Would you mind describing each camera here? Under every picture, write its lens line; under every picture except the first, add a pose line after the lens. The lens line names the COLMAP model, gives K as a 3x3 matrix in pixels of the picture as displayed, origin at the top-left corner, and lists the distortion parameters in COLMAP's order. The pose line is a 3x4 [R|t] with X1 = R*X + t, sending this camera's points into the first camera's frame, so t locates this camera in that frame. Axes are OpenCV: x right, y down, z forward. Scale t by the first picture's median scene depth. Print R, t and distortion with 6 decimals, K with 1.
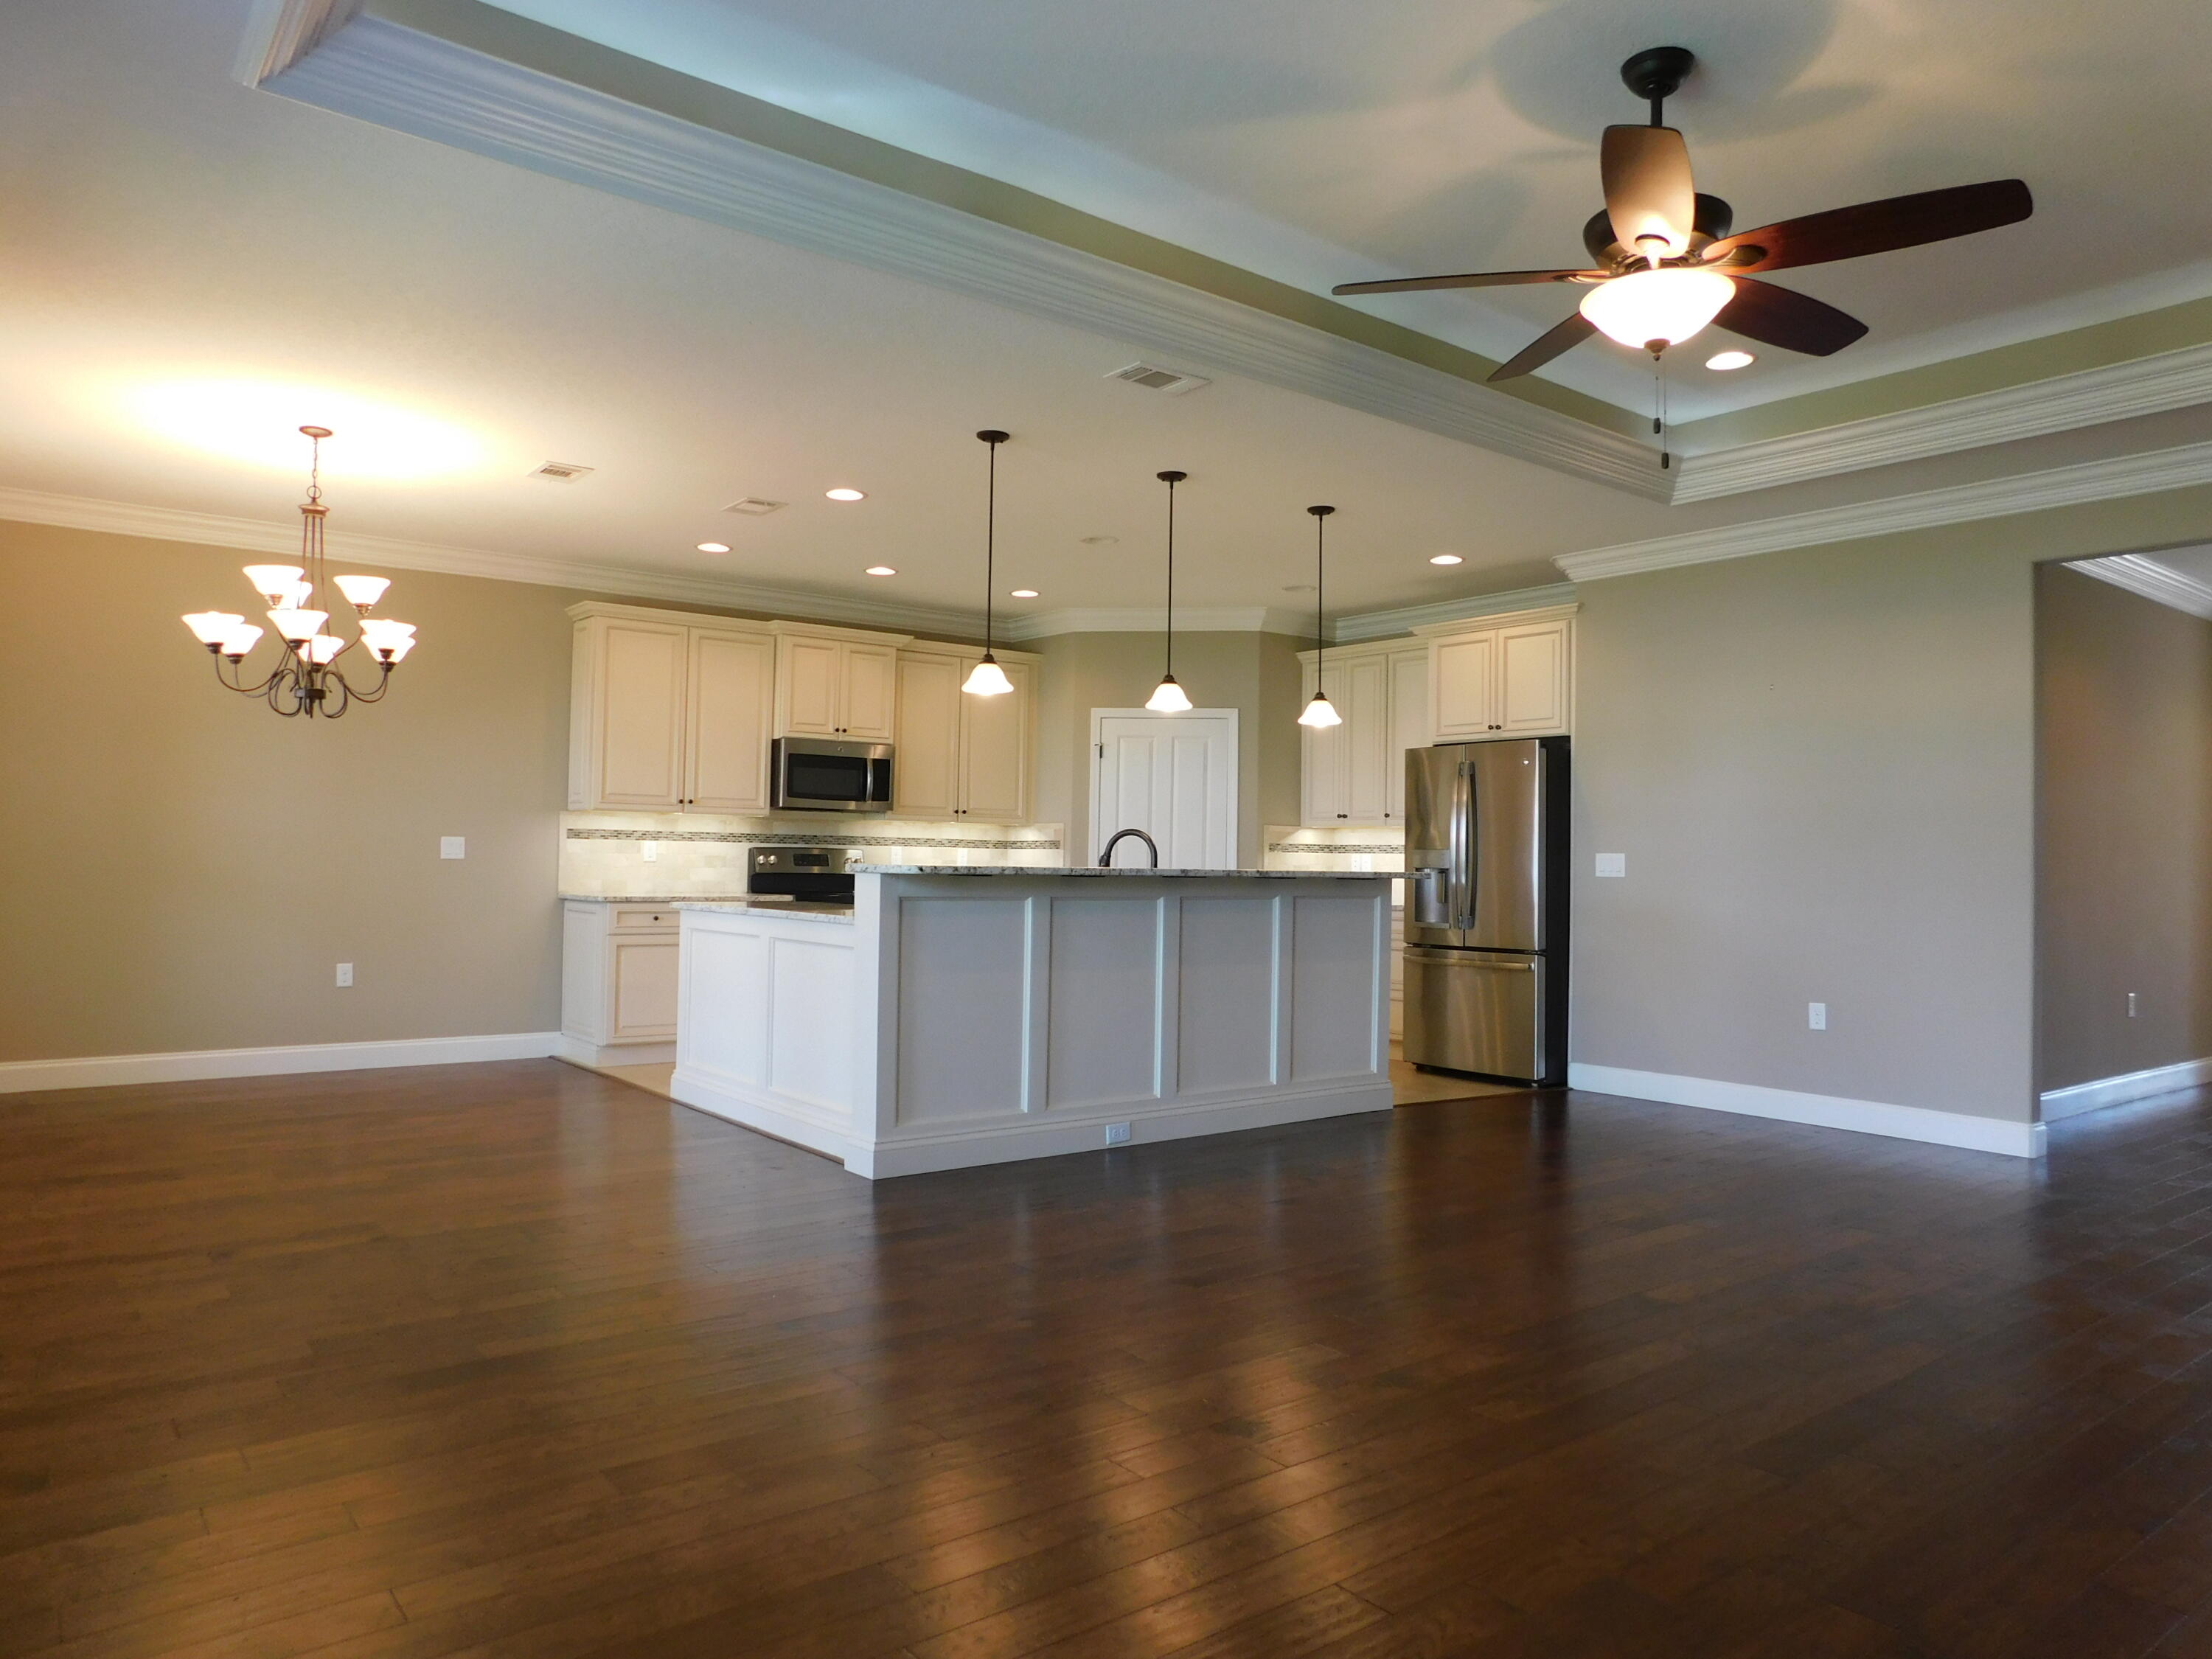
lens RADIAL K [[1465.7, 0, 1117.3], [0, 1465.7, 822.3], [0, 0, 1]] dist [-0.046685, 0.039118]
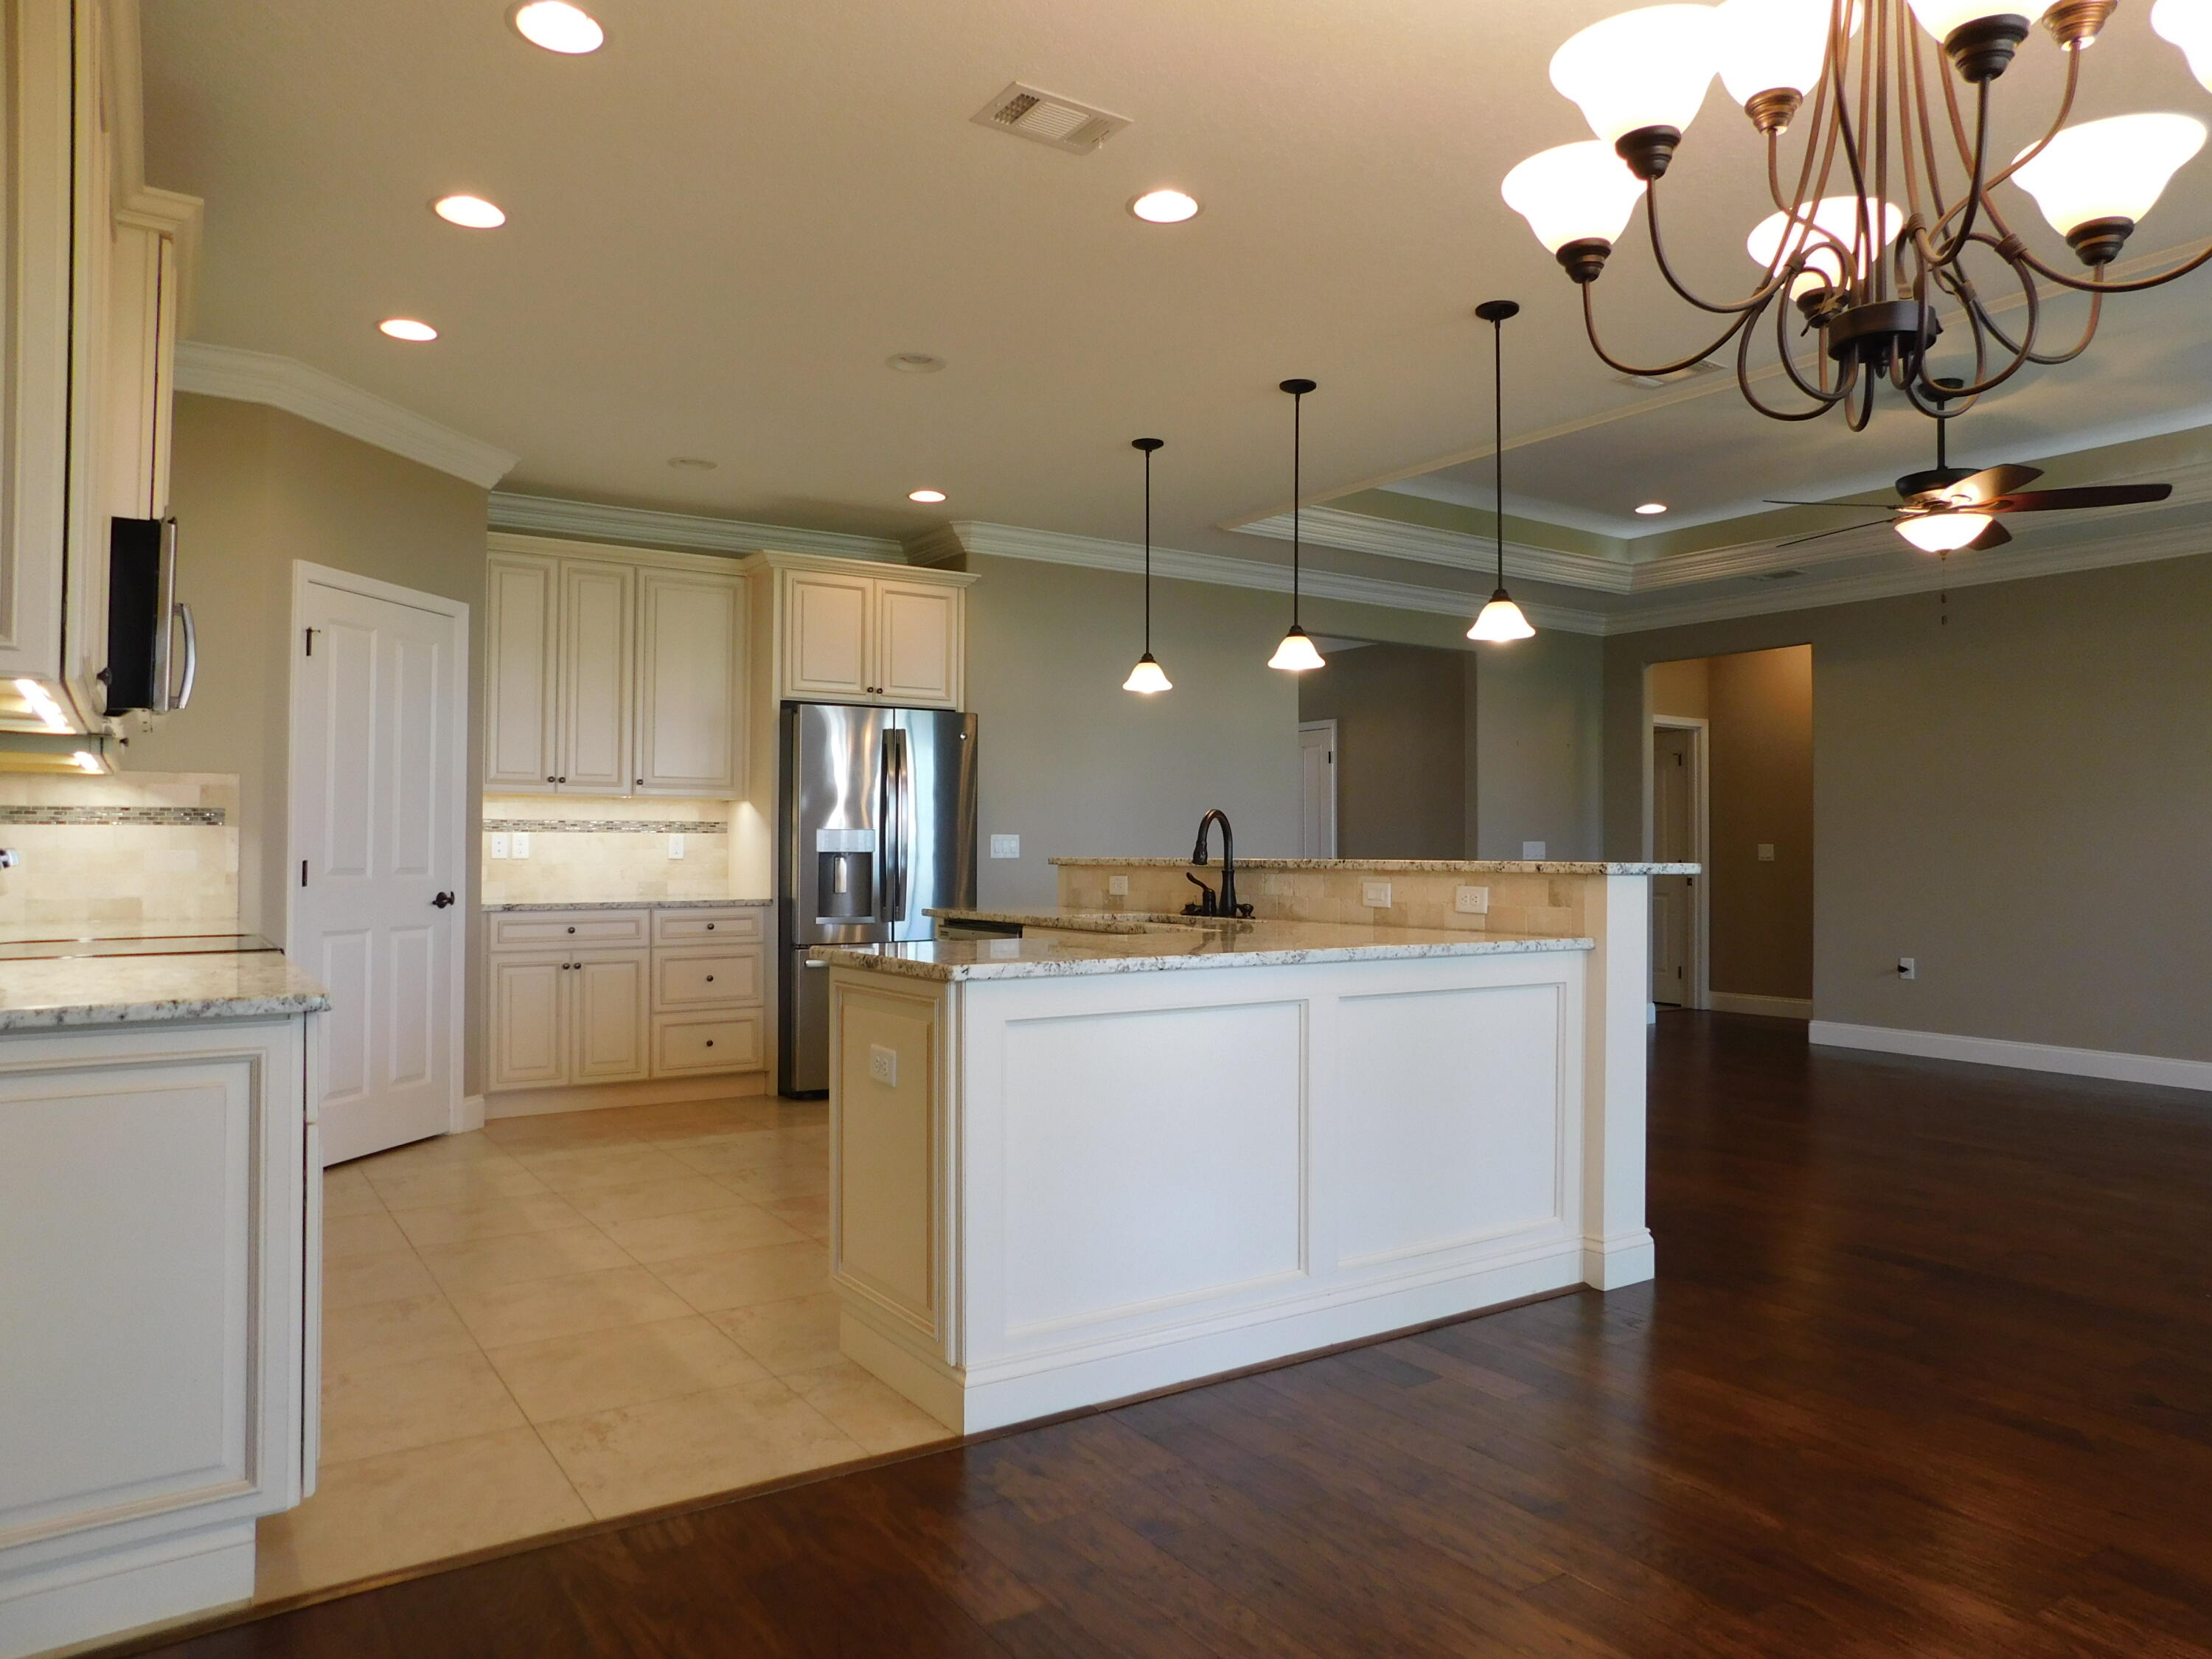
lens RADIAL K [[1465.7, 0, 1089.0], [0, 1465.7, 830.8], [0, 0, 1]] dist [-0.046685, 0.039118]
pose [[0.093668, -0.006446, 0.995583, -0.555000], [-0.030748, 0.999483, 0.009364, 0.006575], [-0.995129, -0.031489, 0.093422, 0.717381]]
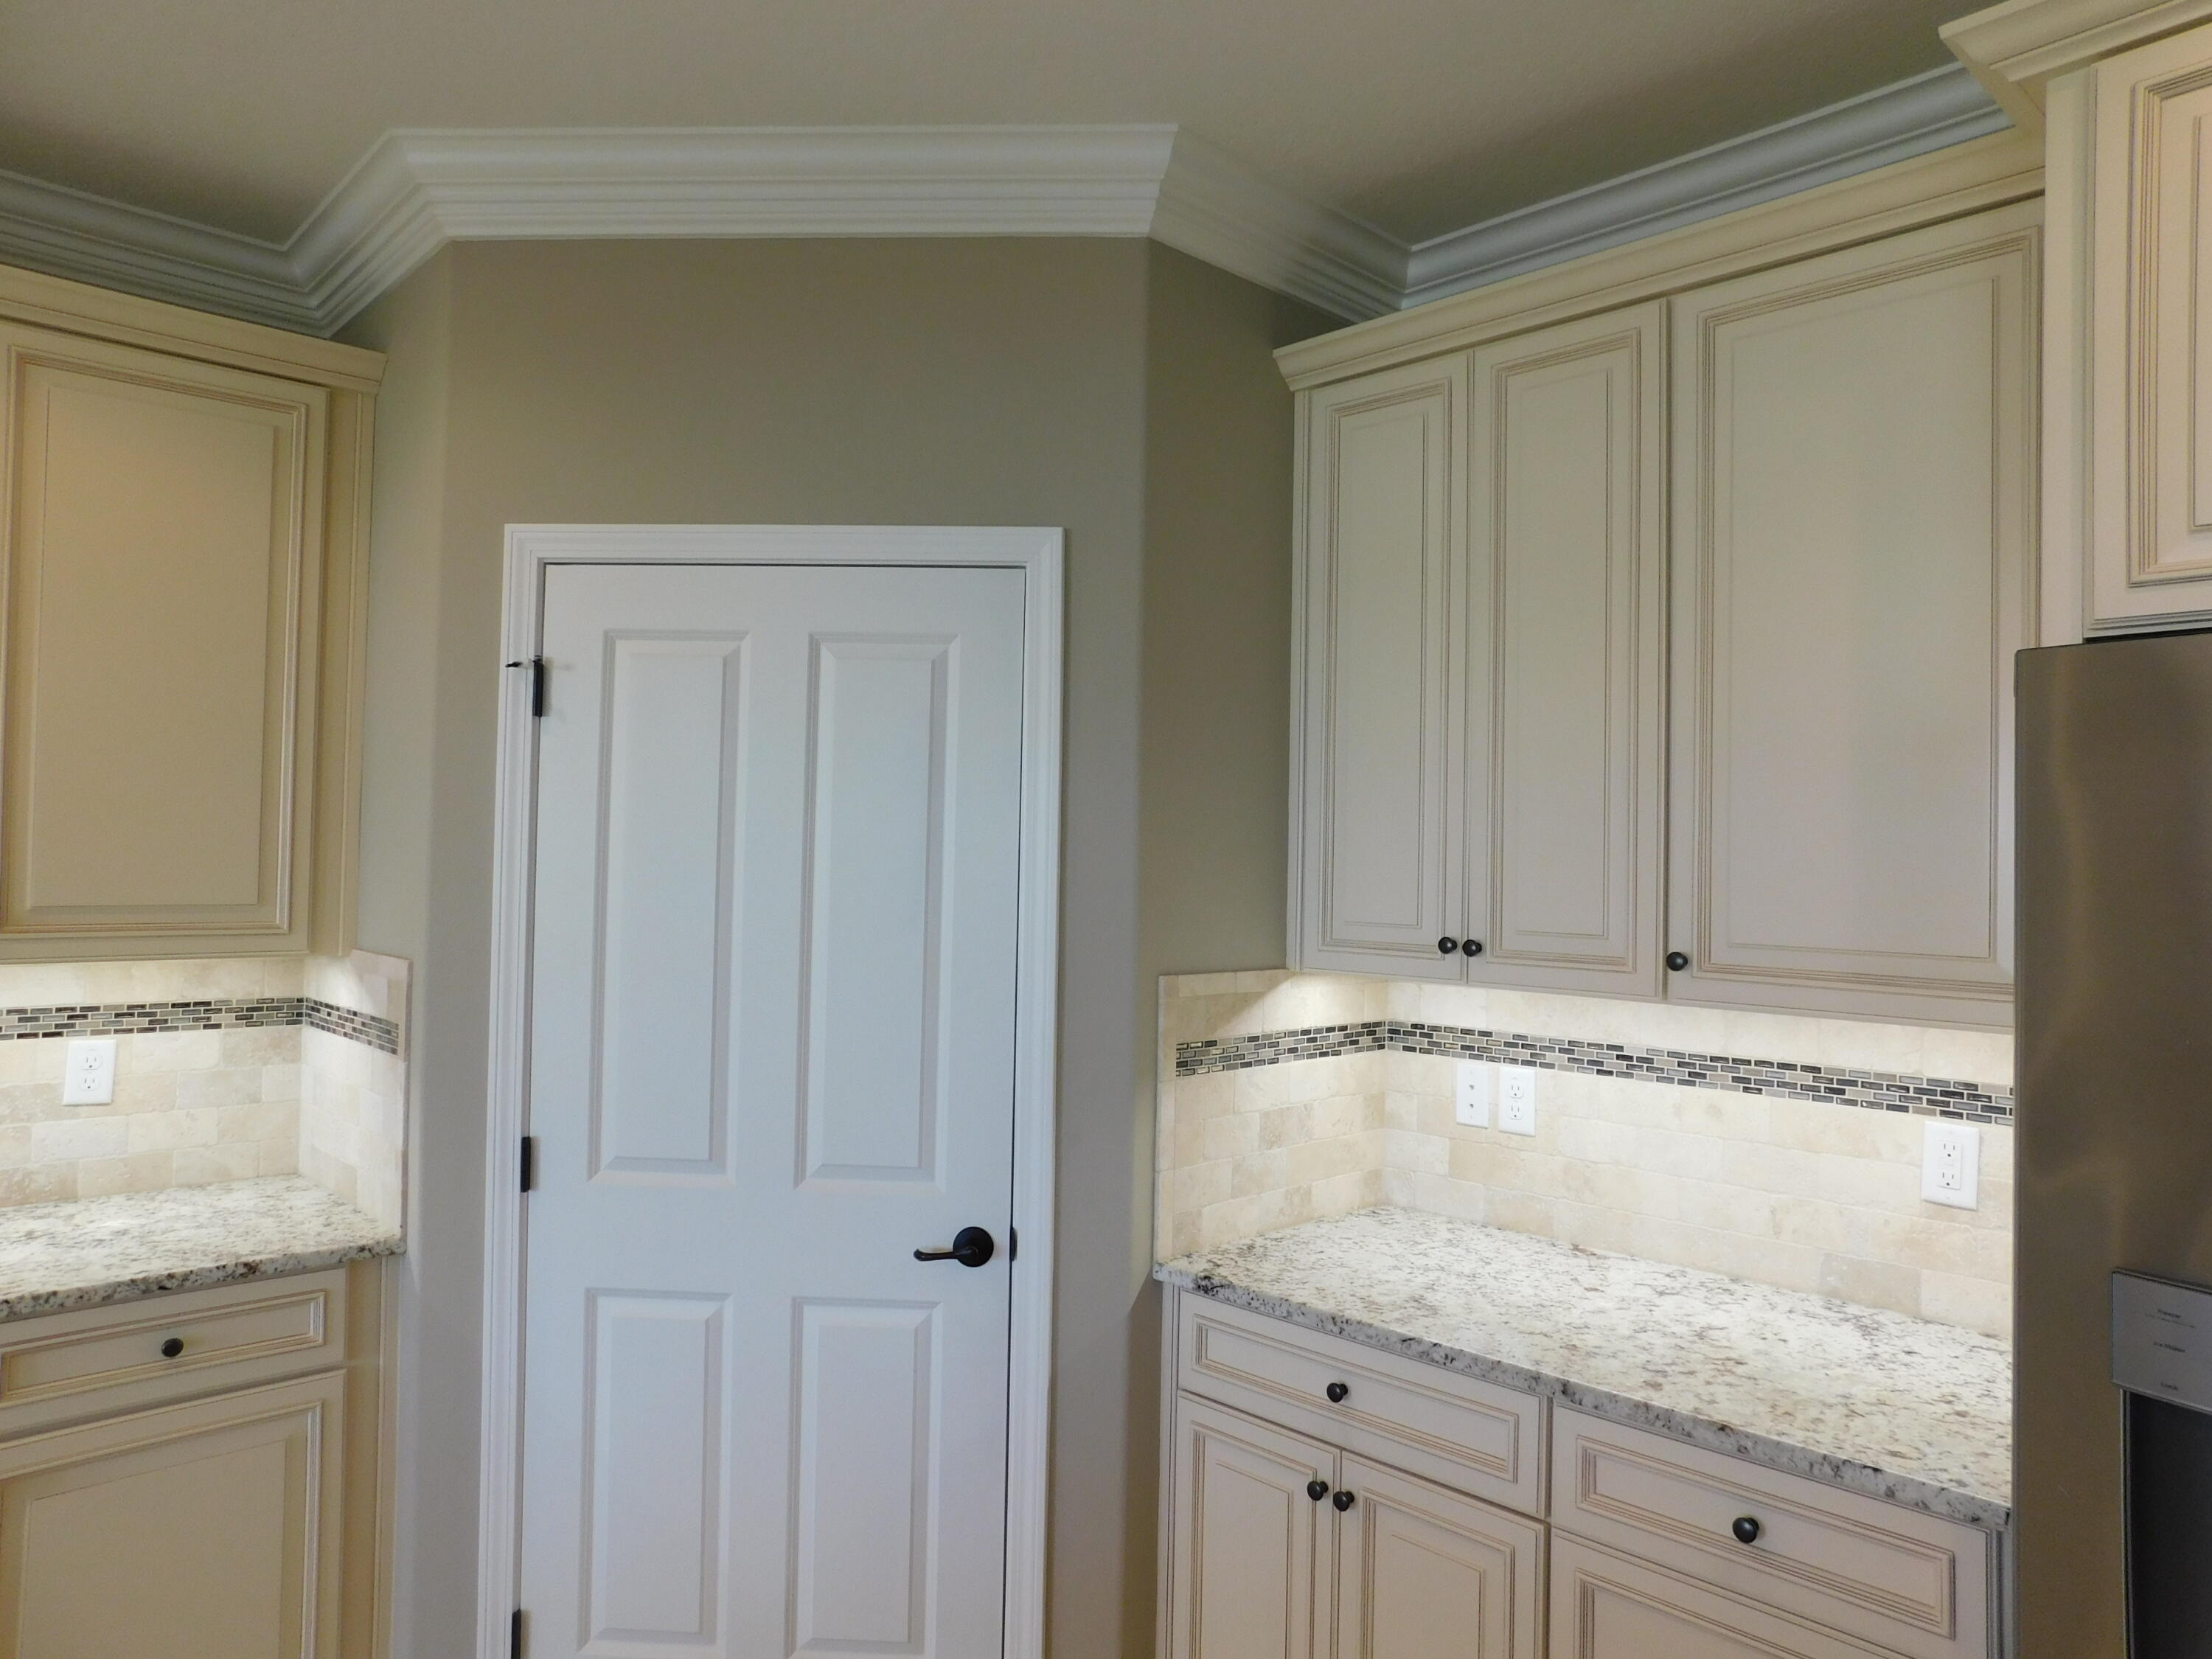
lens RADIAL K [[1465.7, 0, 1098.4], [0, 1465.7, 820.8], [0, 0, 1]] dist [-0.046685, 0.039118]
pose [[0.996151, 0.003064, 0.087604, 0.070840], [-0.003176, 0.999994, 0.001134, -0.027953], [-0.087600, -0.001408, 0.996155, 0.791203]]
